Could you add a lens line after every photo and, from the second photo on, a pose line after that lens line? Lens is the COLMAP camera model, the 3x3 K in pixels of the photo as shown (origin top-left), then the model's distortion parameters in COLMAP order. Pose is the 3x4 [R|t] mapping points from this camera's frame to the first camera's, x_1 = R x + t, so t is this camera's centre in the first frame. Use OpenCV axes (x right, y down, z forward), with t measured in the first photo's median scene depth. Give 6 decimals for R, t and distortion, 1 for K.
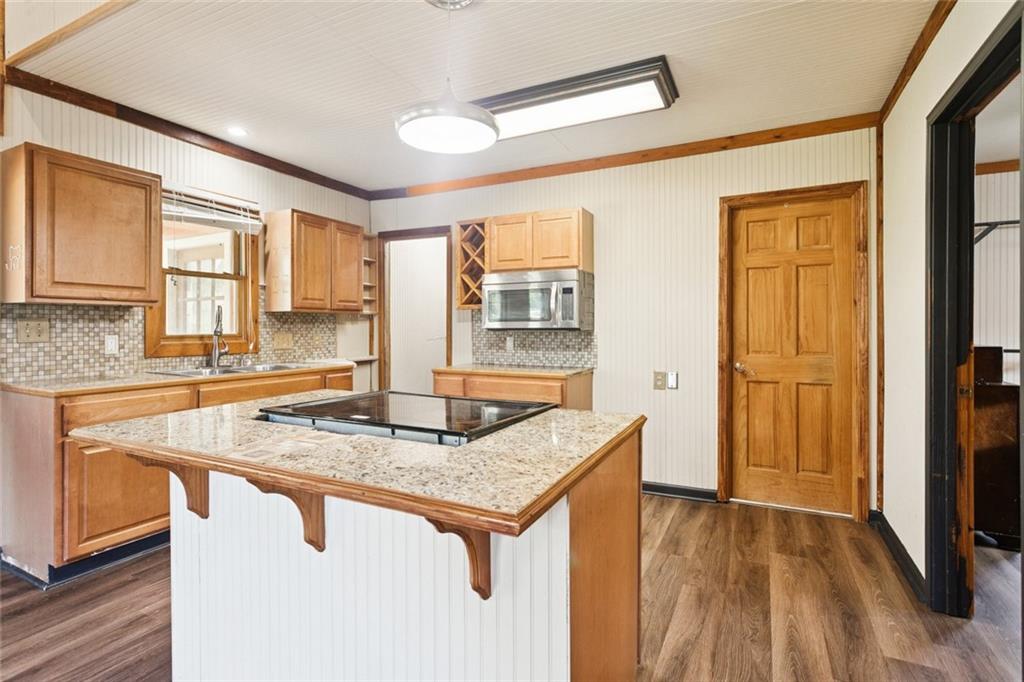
lens RADIAL K [[505.1, 0, 507.6], [0, 505.1, 329.2], [0, 0, 1]] dist [-0.002364, -0.000482]
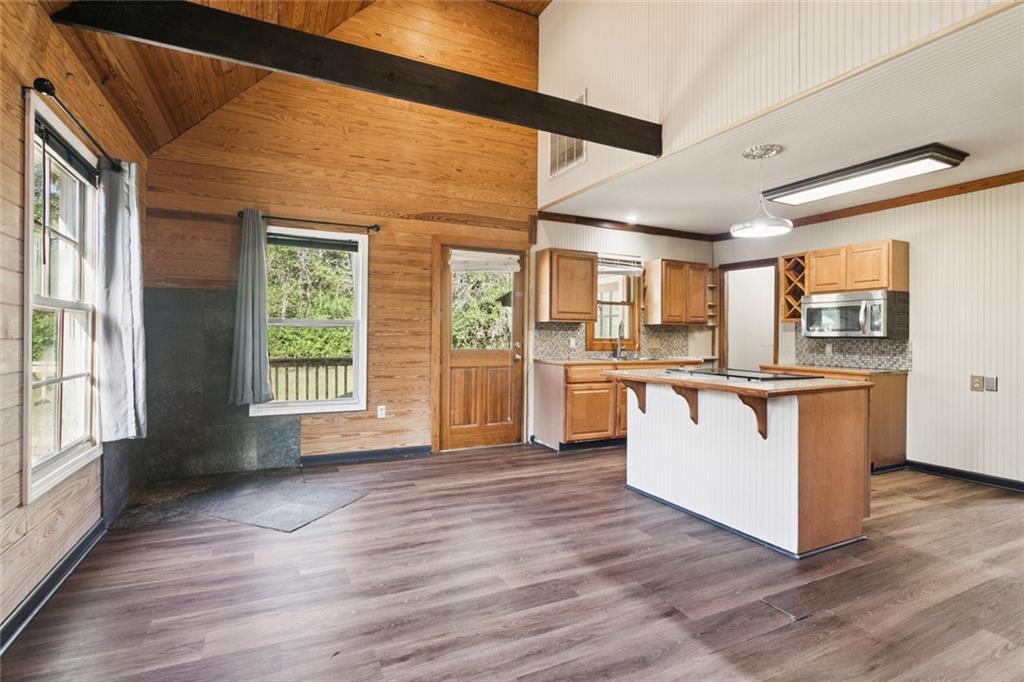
lens RADIAL K [[505.1, 0, 507.6], [0, 505.1, 329.2], [0, 0, 1]] dist [-0.002364, -0.000482]
pose [[0.800134, 0.000886, -0.599821, 0.127653], [-0.012076, 0.999820, -0.014632, 0.008155], [0.599700, 0.018951, 0.800000, -0.527561]]
